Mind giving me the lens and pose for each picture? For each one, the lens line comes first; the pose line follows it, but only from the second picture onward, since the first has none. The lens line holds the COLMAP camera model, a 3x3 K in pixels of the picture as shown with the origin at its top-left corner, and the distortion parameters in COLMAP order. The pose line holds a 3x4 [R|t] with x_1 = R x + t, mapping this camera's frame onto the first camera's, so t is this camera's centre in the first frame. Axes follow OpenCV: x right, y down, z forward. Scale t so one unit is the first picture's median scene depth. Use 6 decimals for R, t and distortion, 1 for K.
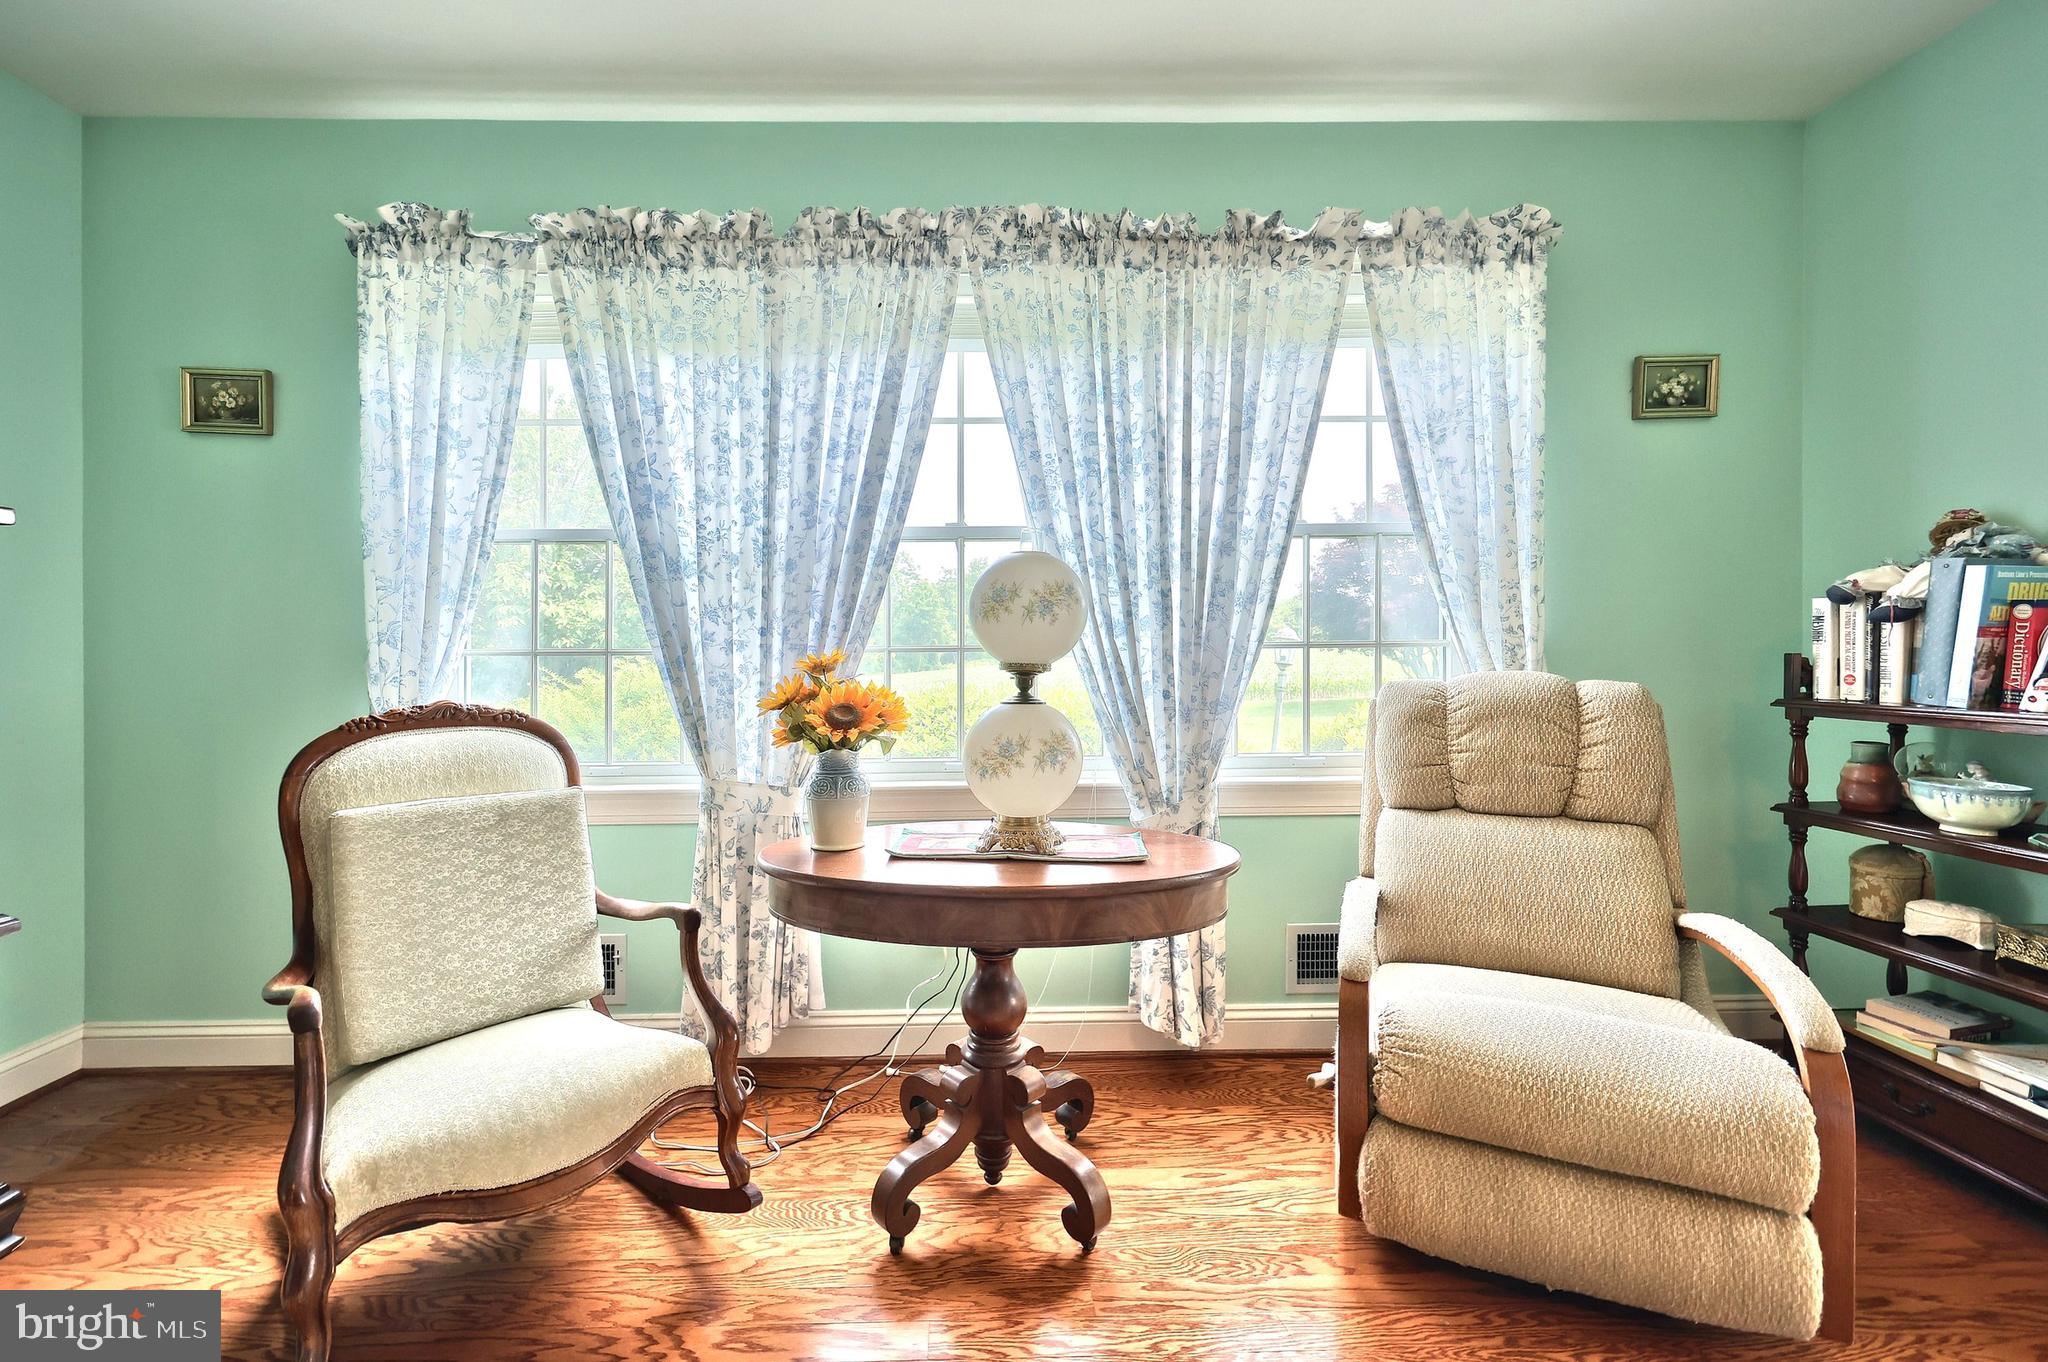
lens RADIAL K [[836.0, 0, 1021.1], [0, 836.0, 647.1], [0, 0, 1]] dist [0.000358, 0.000181]
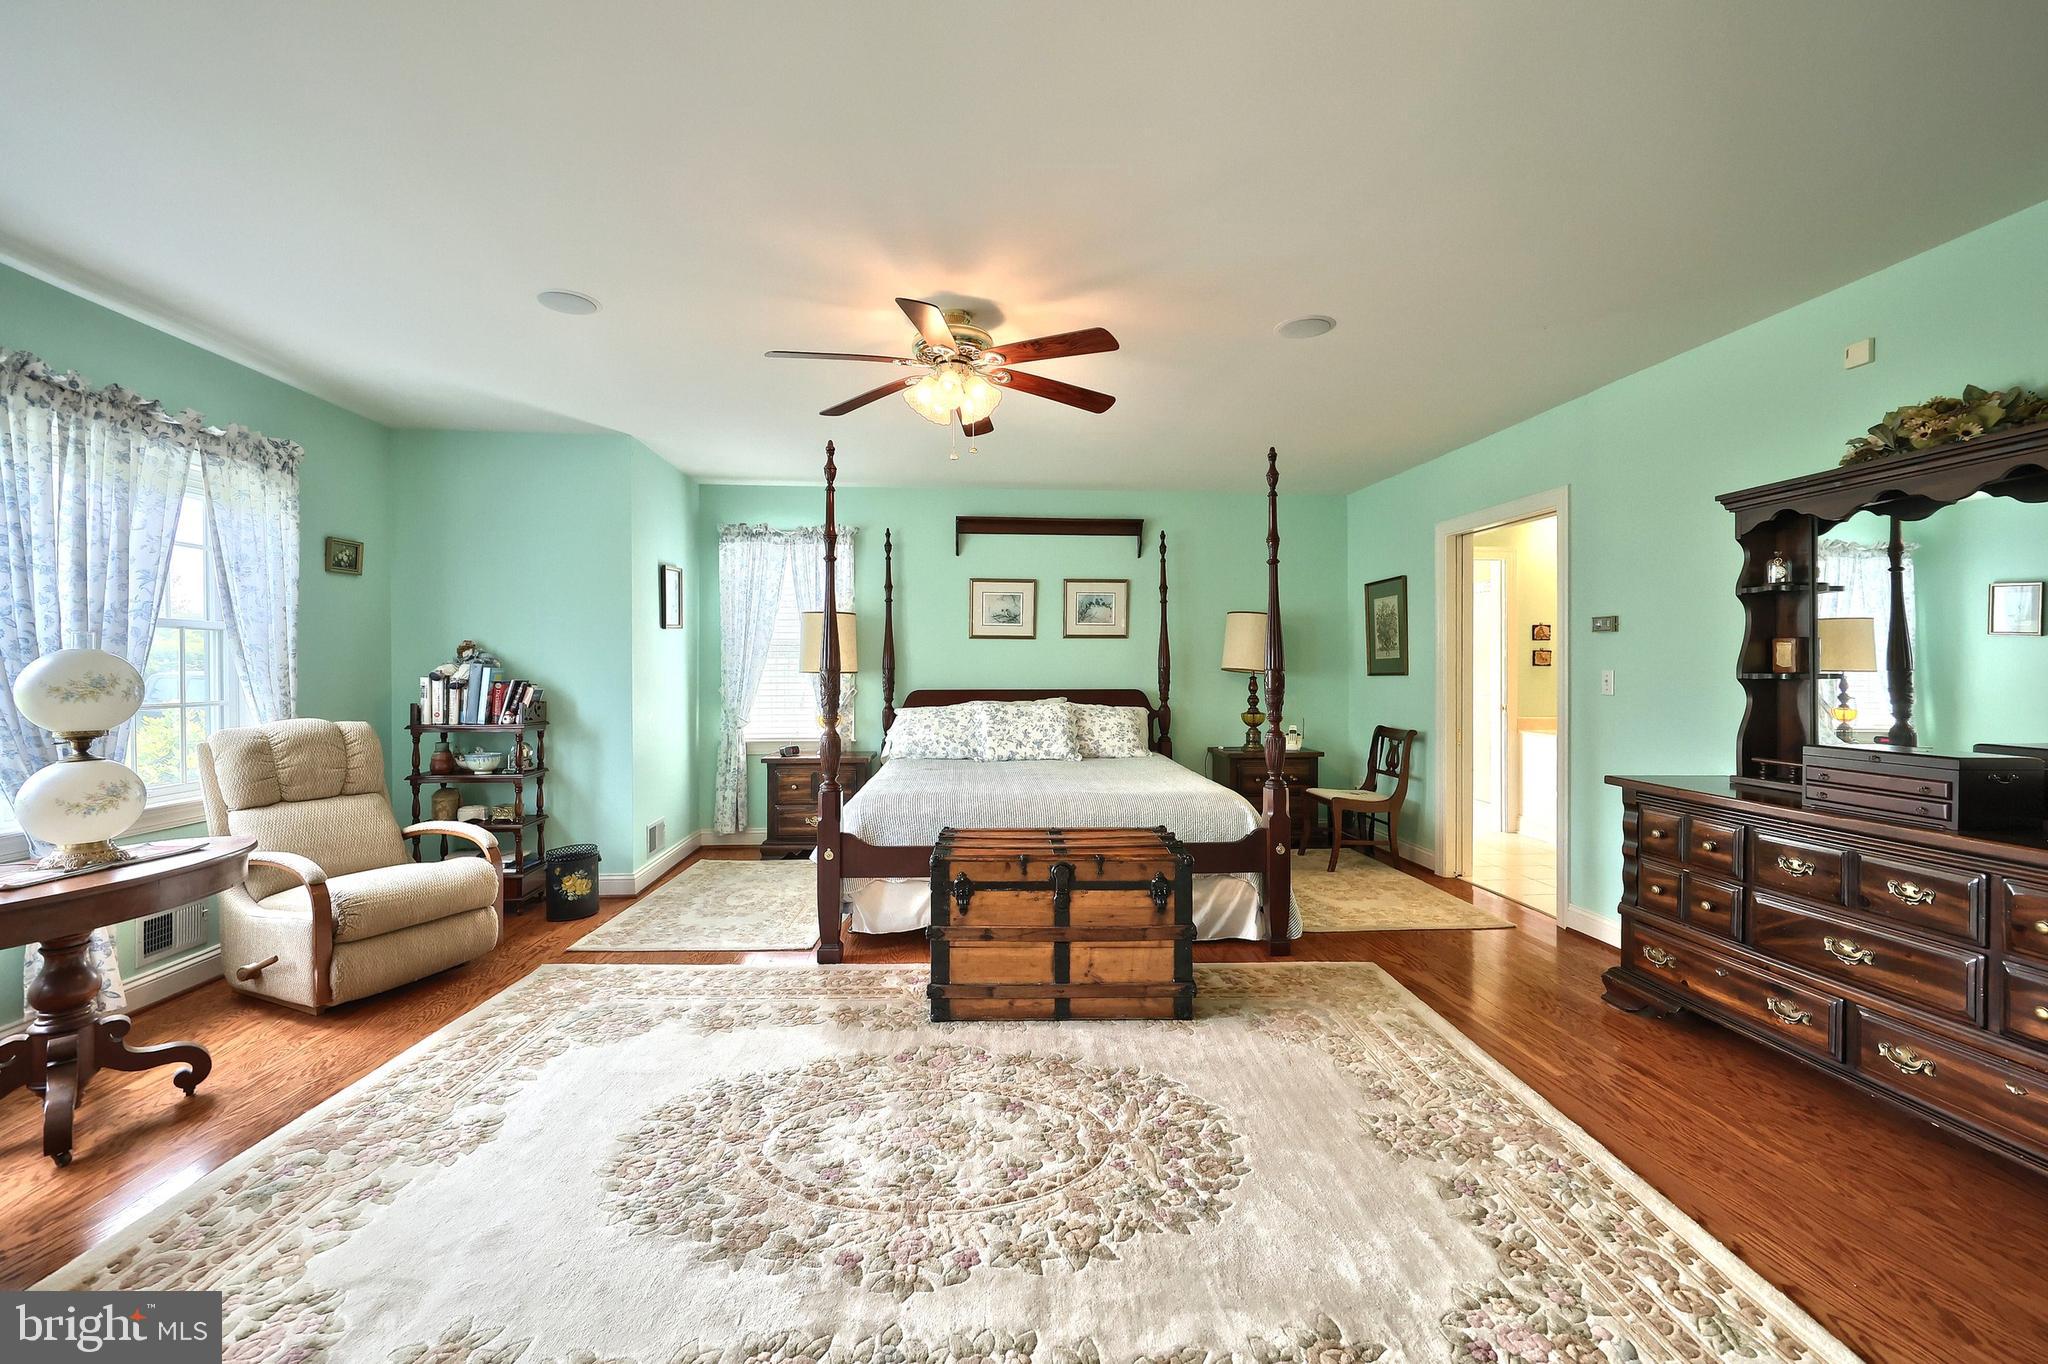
lens RADIAL K [[859.8, 0, 1013.8], [0, 859.8, 675.8], [0, 0, 1]] dist [-0.002145, -0.000168]
pose [[-0.052494, -0.001865, 0.998619, -1.300884], [0.003406, 0.999992, 0.002047, -0.060776], [-0.998615, 0.003509, -0.052487, -0.388327]]
